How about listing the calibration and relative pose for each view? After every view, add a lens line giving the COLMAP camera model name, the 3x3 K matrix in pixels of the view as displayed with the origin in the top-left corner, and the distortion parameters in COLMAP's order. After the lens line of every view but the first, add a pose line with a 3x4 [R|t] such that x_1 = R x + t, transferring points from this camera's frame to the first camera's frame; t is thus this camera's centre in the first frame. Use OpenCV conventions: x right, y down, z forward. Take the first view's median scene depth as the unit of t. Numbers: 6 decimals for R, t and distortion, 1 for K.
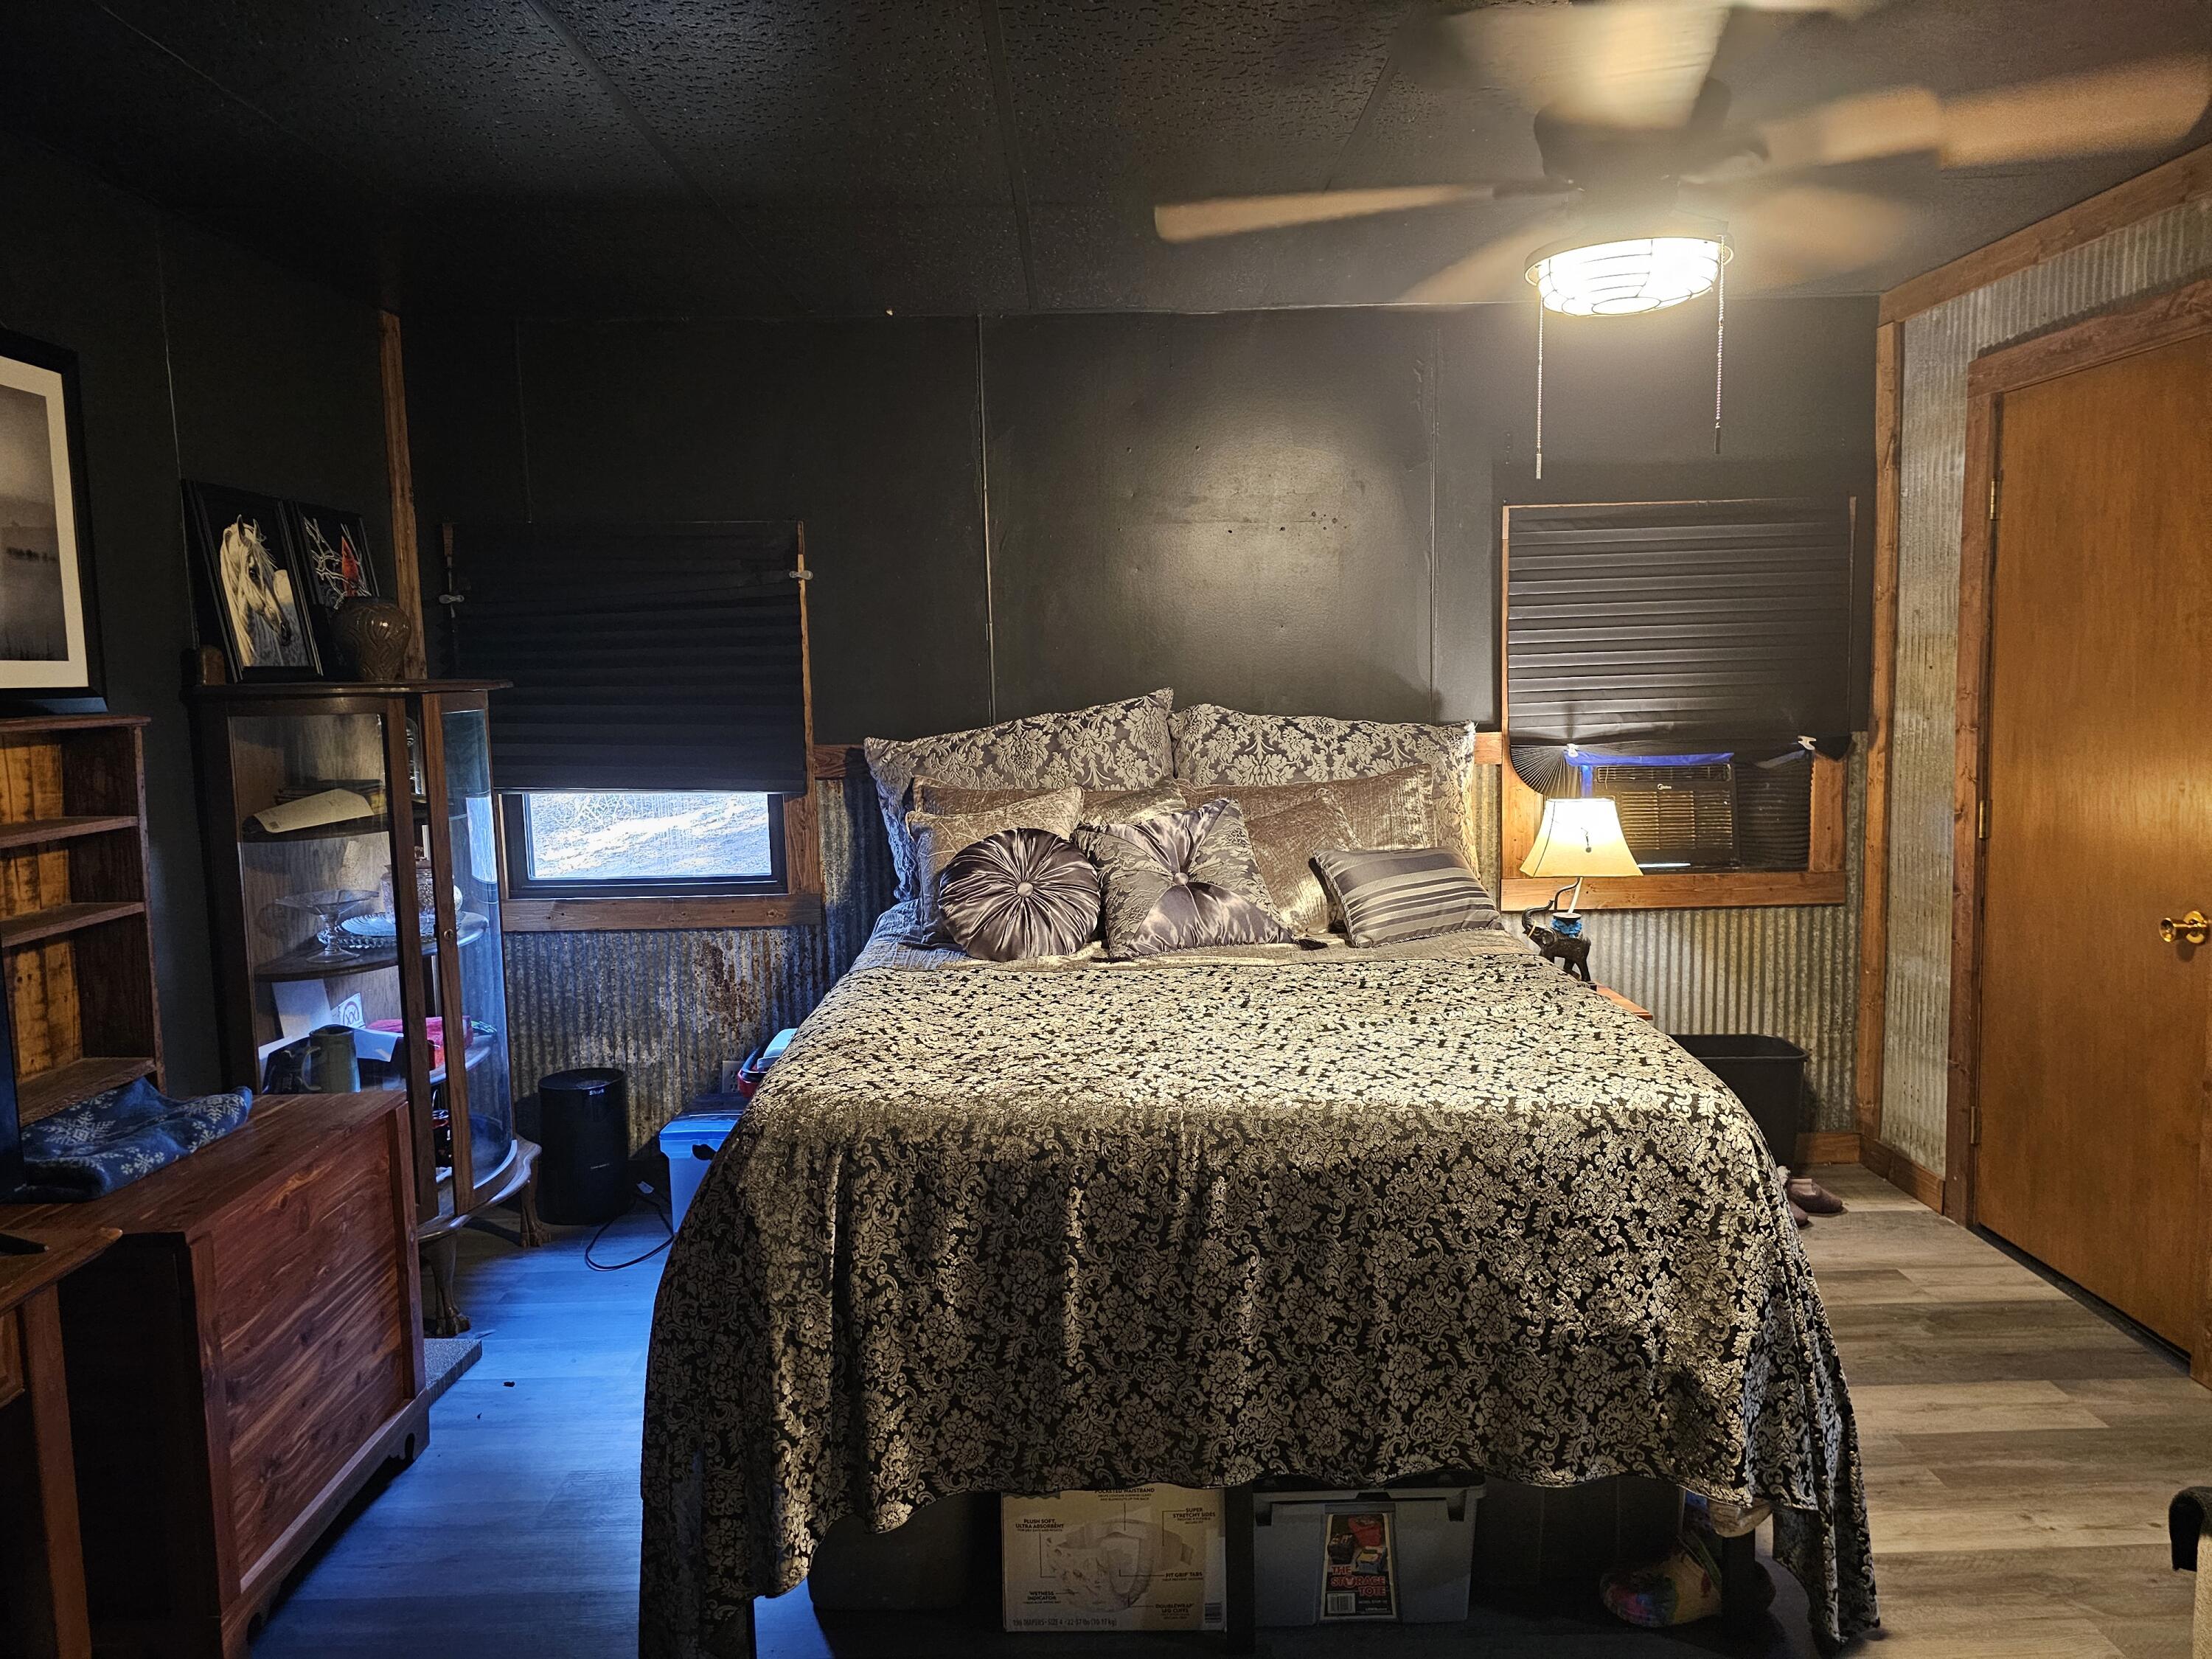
lens RADIAL K [[1477.9, 0, 1106.0], [0, 1477.9, 829.5], [0, 0, 1]] dist [0.114654, -0.143800]
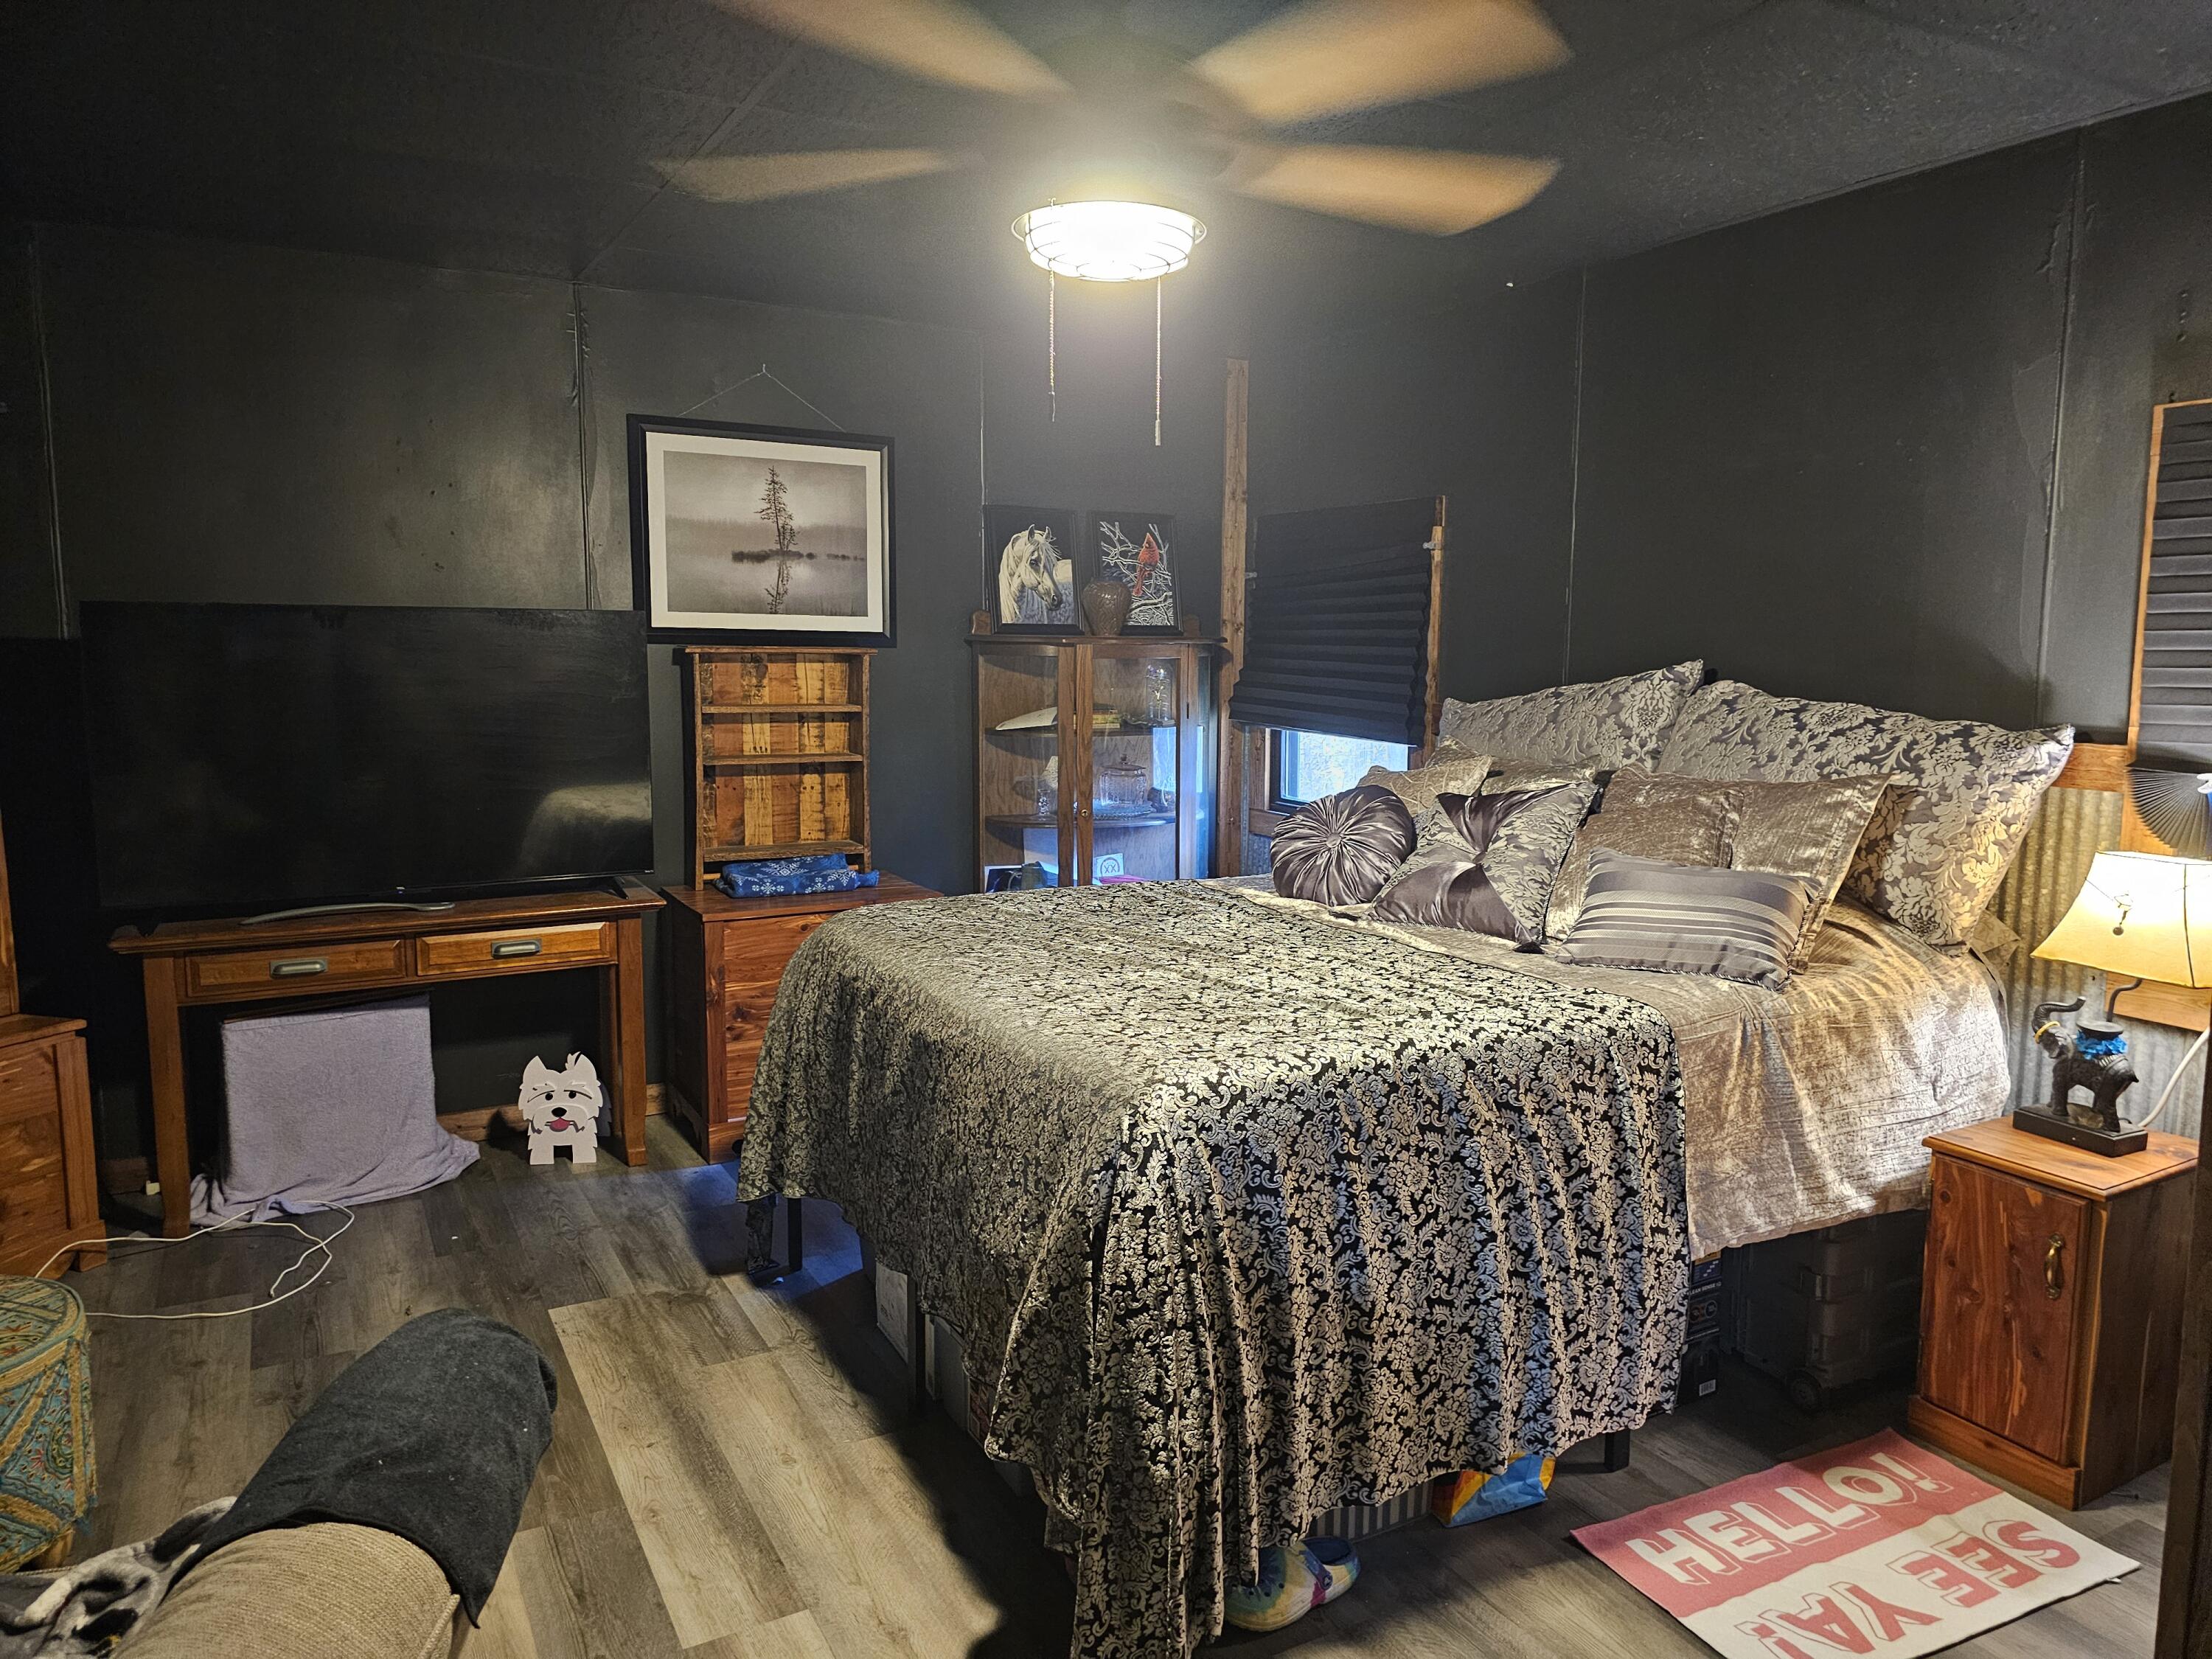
lens RADIAL K [[1450.8, 0, 1106.0], [0, 1450.8, 829.5], [0, 0, 1]] dist [0.006438, 0.000652]
pose [[0.471481, 0.136153, -0.871302, 0.807945], [-0.116497, 0.988967, 0.091501, -0.044904], [0.874148, 0.058363, 0.482141, 0.370138]]
